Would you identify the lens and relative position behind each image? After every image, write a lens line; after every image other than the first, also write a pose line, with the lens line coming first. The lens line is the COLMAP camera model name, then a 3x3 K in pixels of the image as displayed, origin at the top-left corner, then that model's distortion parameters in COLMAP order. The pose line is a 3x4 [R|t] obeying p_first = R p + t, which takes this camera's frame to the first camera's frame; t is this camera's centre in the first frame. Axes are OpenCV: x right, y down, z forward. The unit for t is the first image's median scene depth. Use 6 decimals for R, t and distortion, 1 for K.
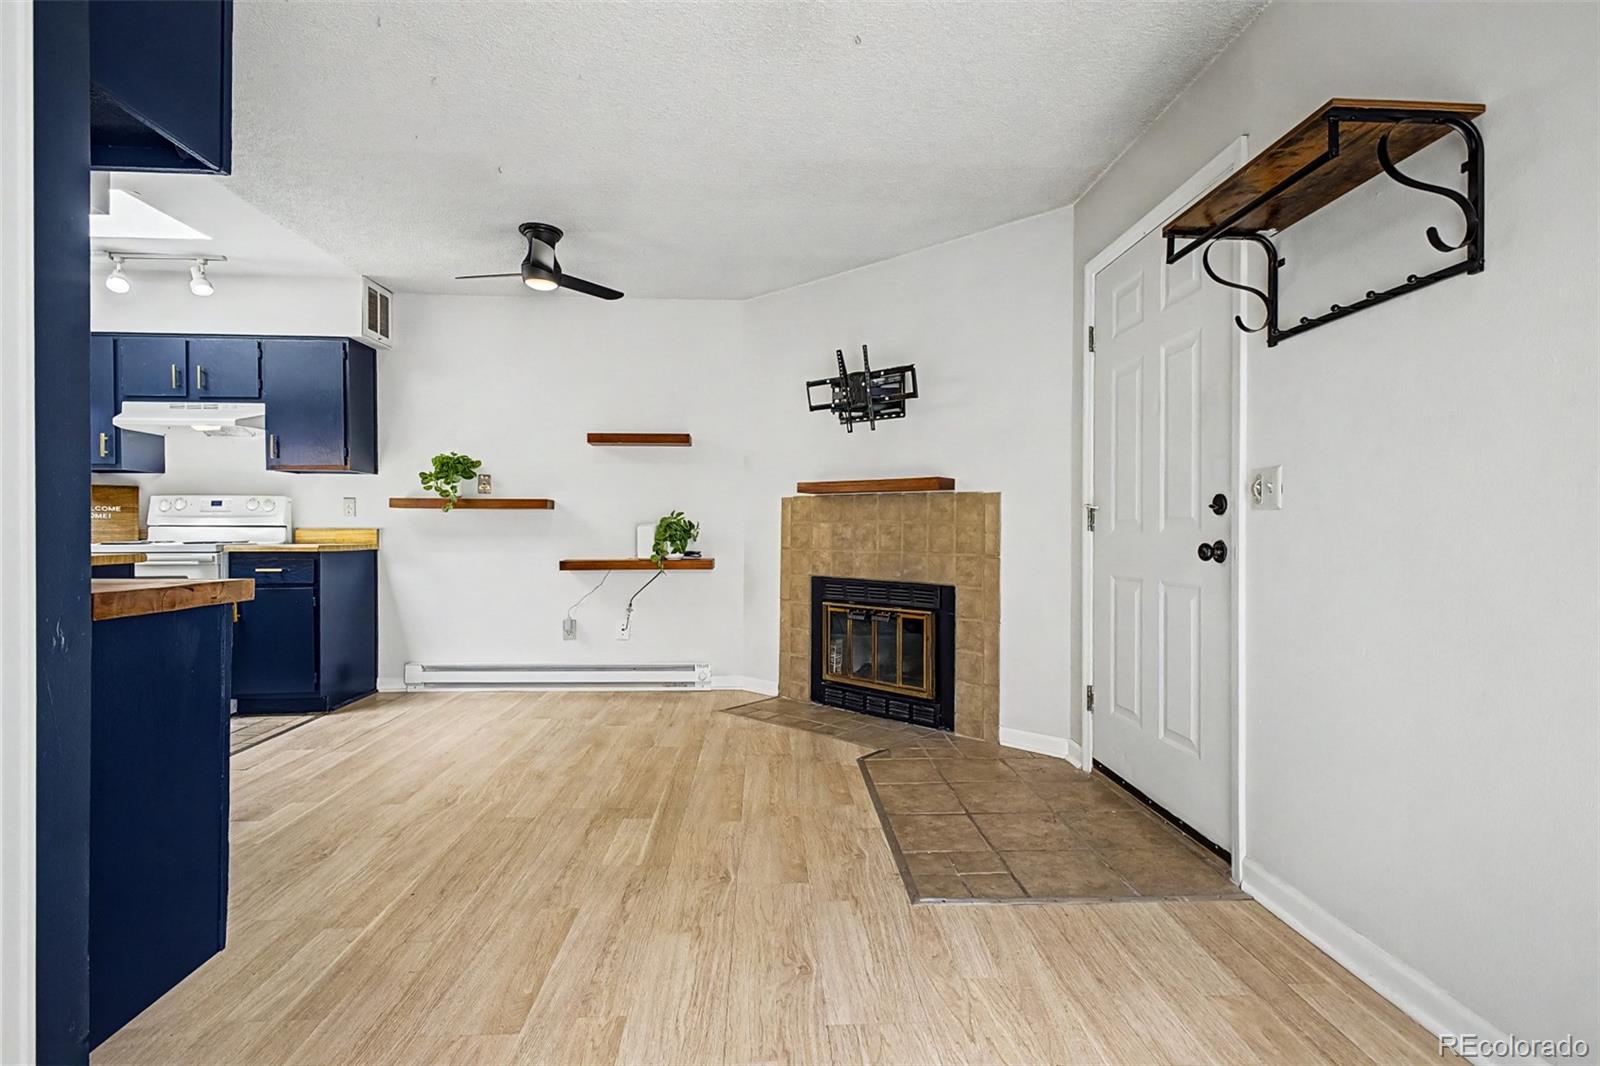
lens RADIAL K [[733.6, 0, 800.0], [0, 733.6, 533.0], [0, 0, 1]] dist [0.000640, -0.000297]
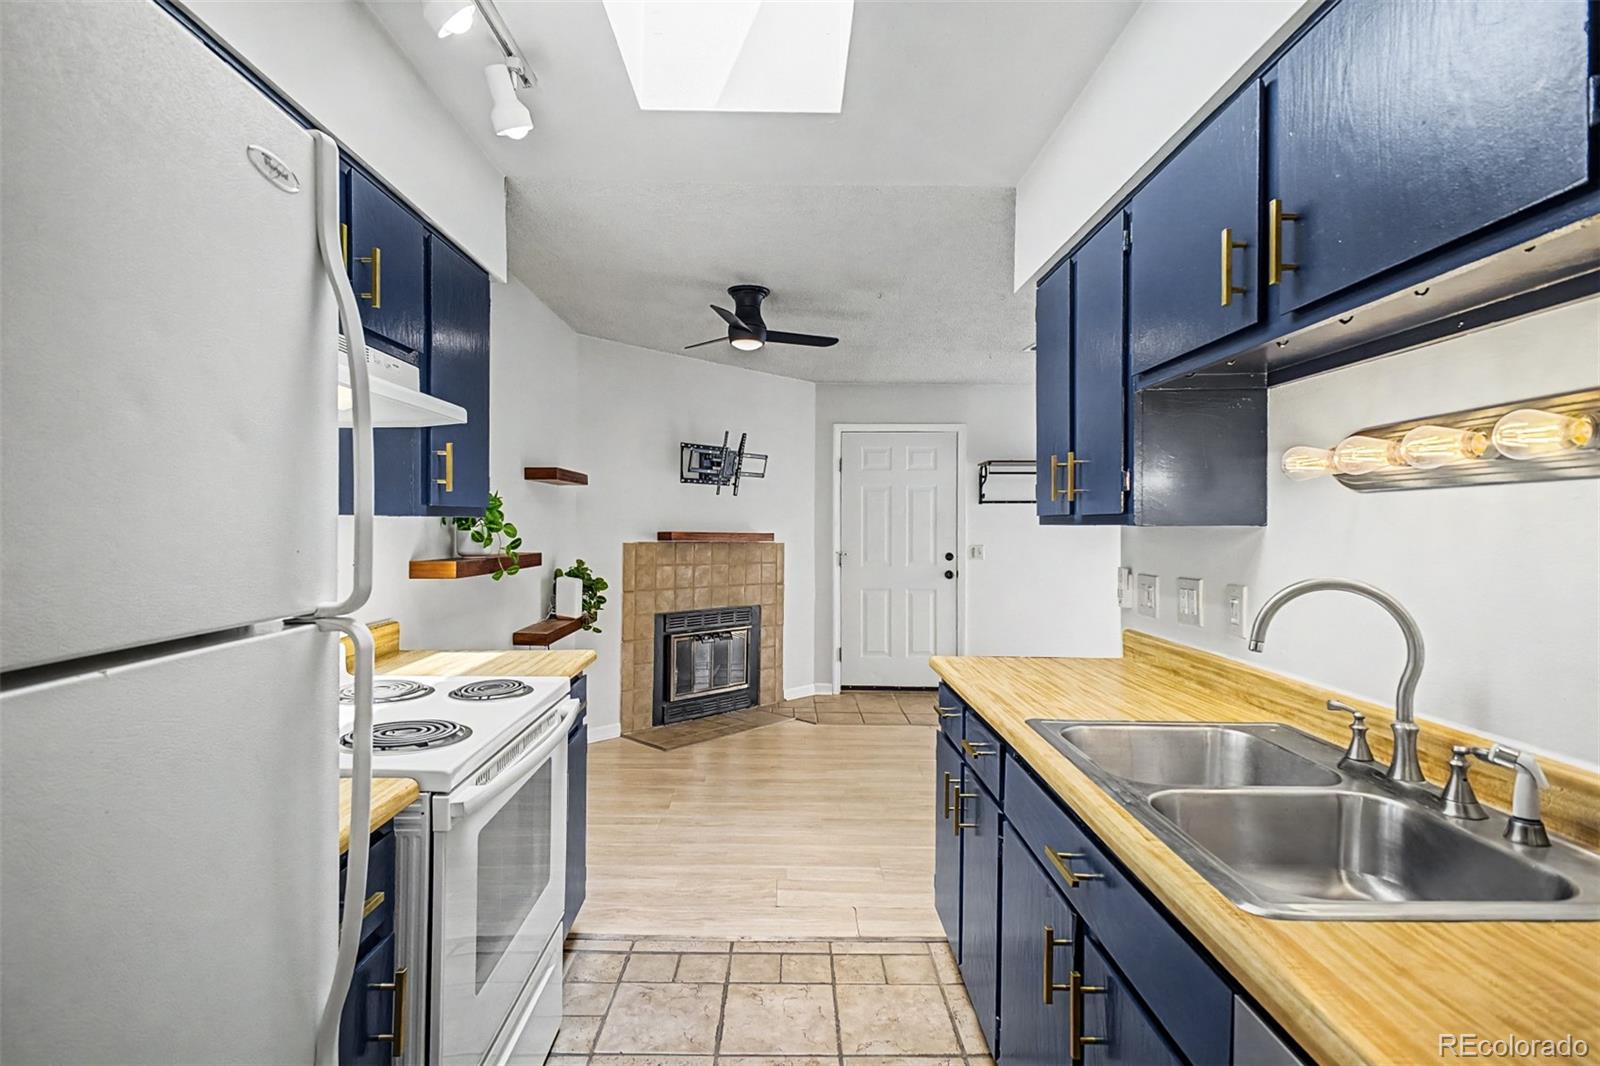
lens RADIAL K [[805.3, 0, 796.4], [0, 805.3, 526.5], [0, 0, 1]] dist [0.000252, 0.000036]
pose [[0.039170, -0.004495, 0.999222, -1.253011], [-0.003115, 0.999984, 0.004621, -0.084976], [-0.999228, -0.003294, 0.039156, 0.769939]]
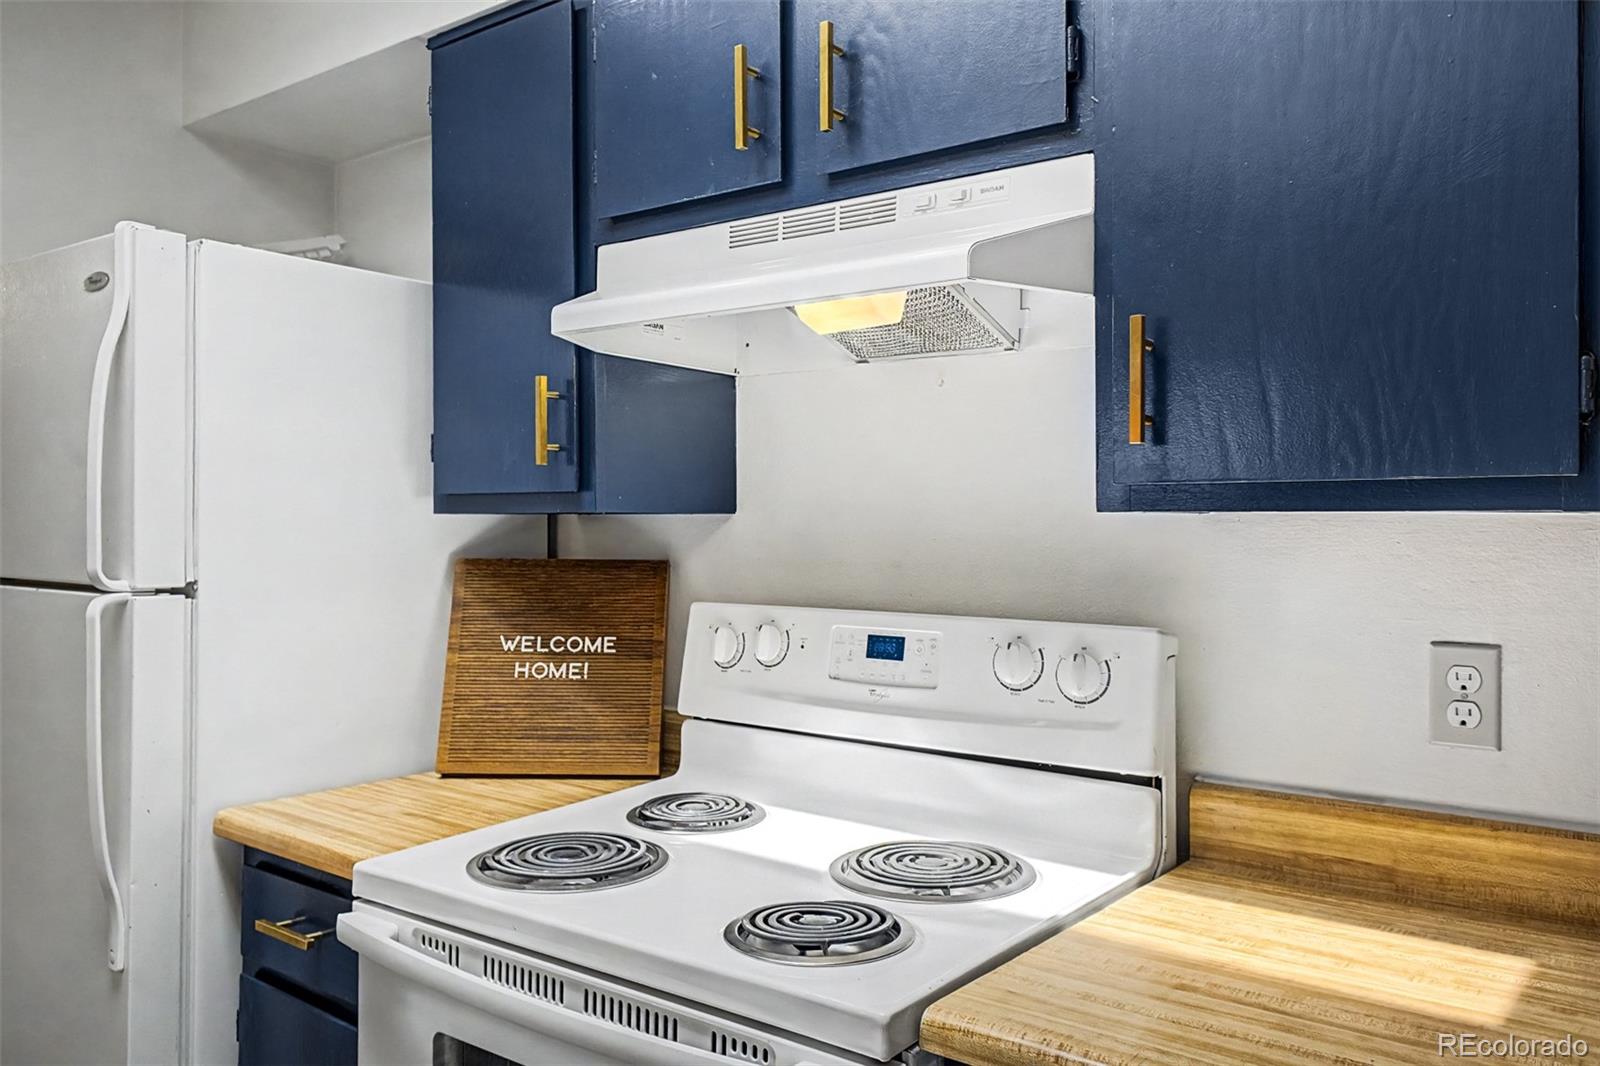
lens RADIAL K [[1322.2, 0, 800.0], [0, 1322.2, 533.0], [0, 0, 1]] dist [-0.000251, 0.000033]
pose [[0.742205, 0.005471, -0.670151, -0.574497], [-0.006538, 0.999978, 0.000924, -0.082177], [0.670142, 0.003696, 0.742224, 0.720907]]
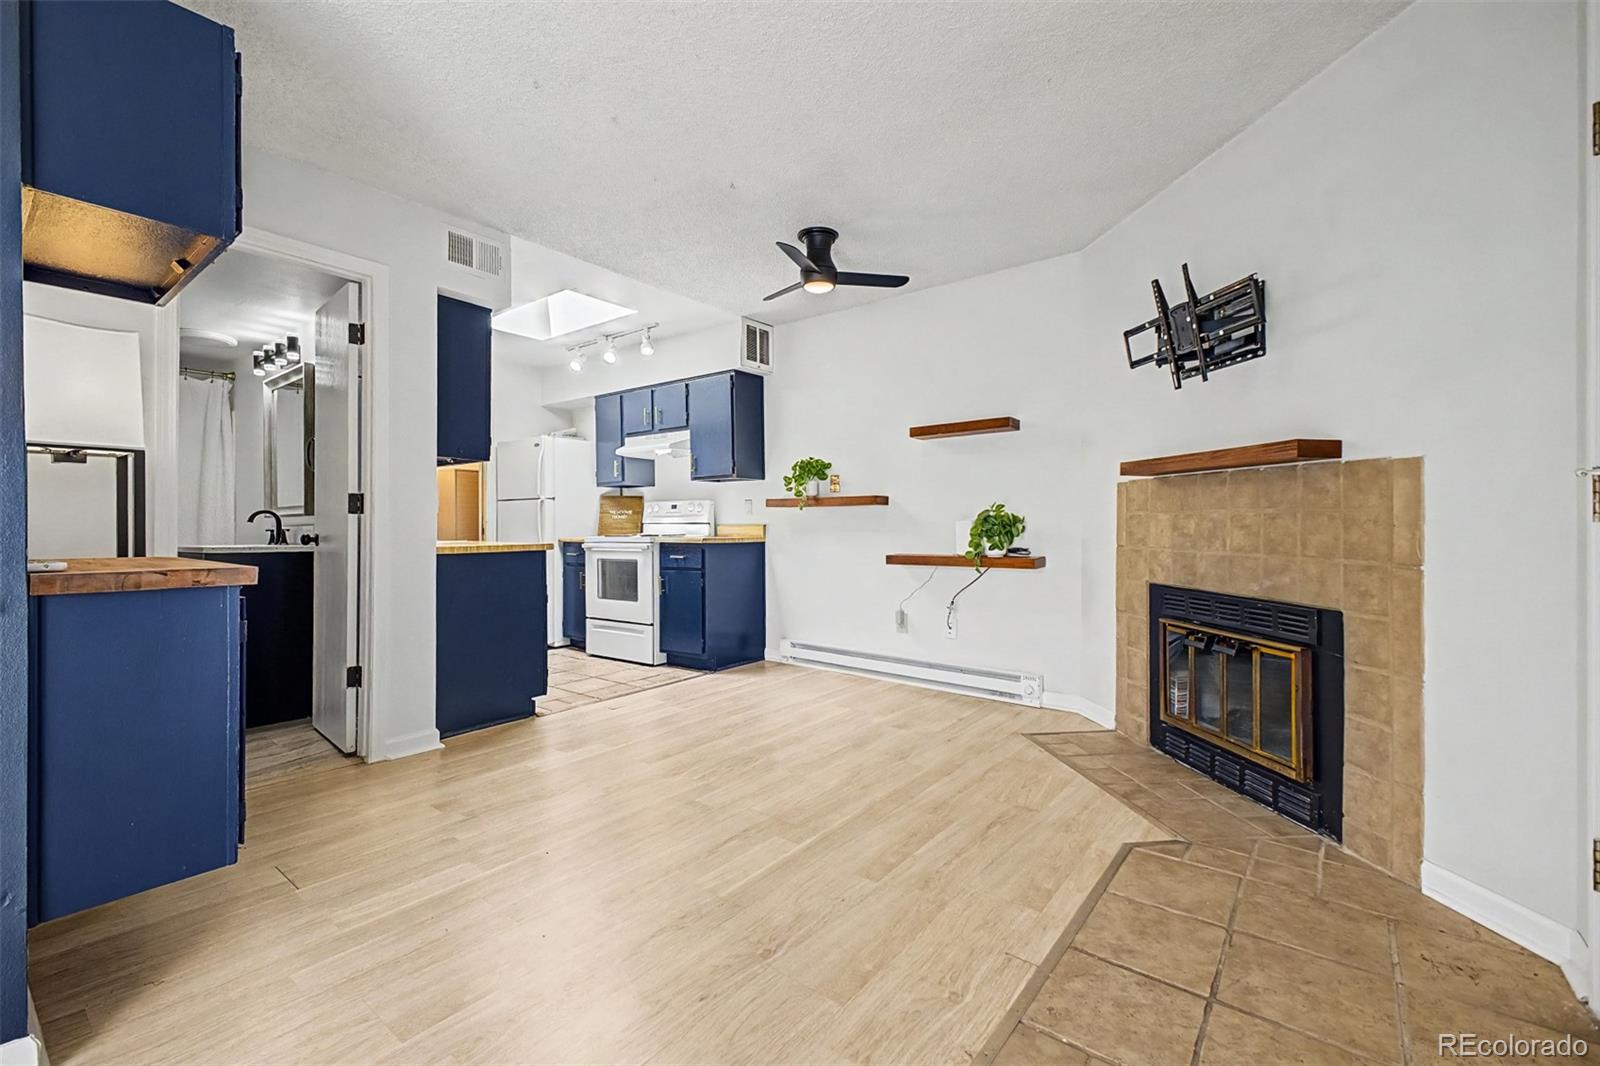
lens RADIAL K [[669.6, 0, 803.6], [0, 669.6, 527.0], [0, 0, 1]] dist [0.014318, -0.009997]
pose [[0.754356, -0.003882, -0.656455, 0.214957], [0.003224, 0.999992, -0.002210, 0.000304], [0.656458, -0.000449, 0.754362, 0.237319]]
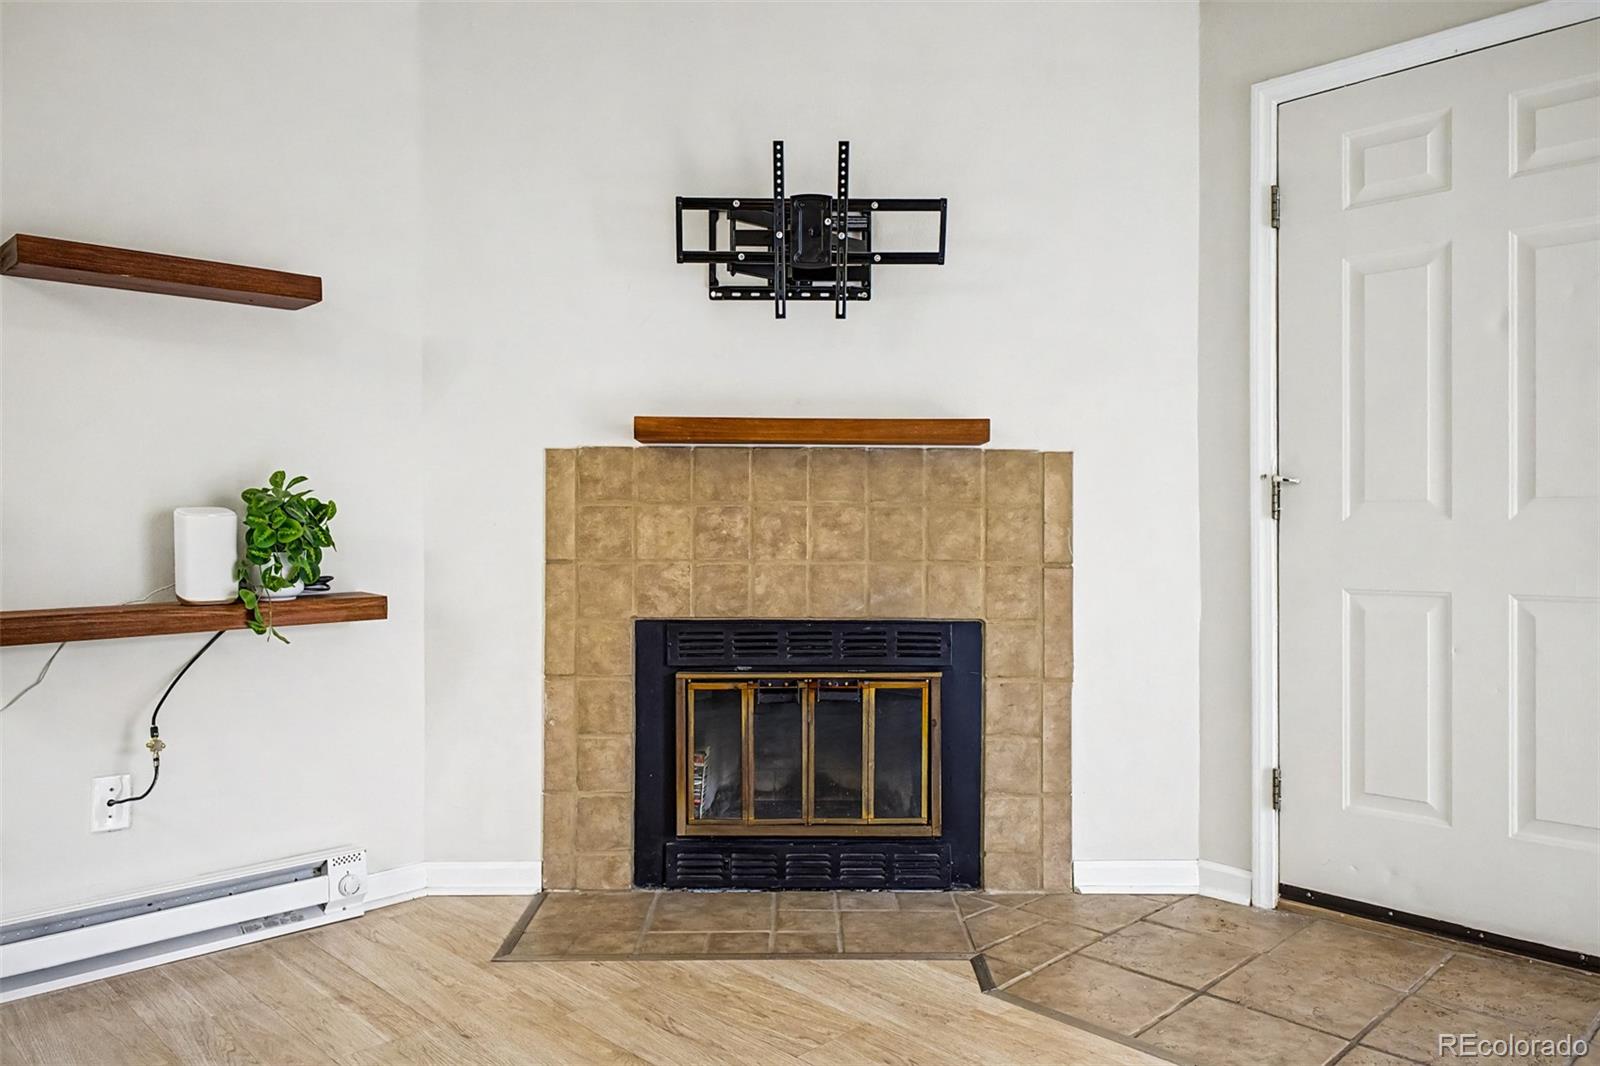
lens RADIAL K [[1131.6, 0, 800.0], [0, 1131.6, 533.0], [0, 0, 1]] dist [0.004196, -0.000279]
pose [[0.749010, -0.014893, 0.662391, -0.398246], [0.008931, 0.999883, 0.012383, -0.004336], [-0.662498, -0.003359, 0.749056, 0.410181]]
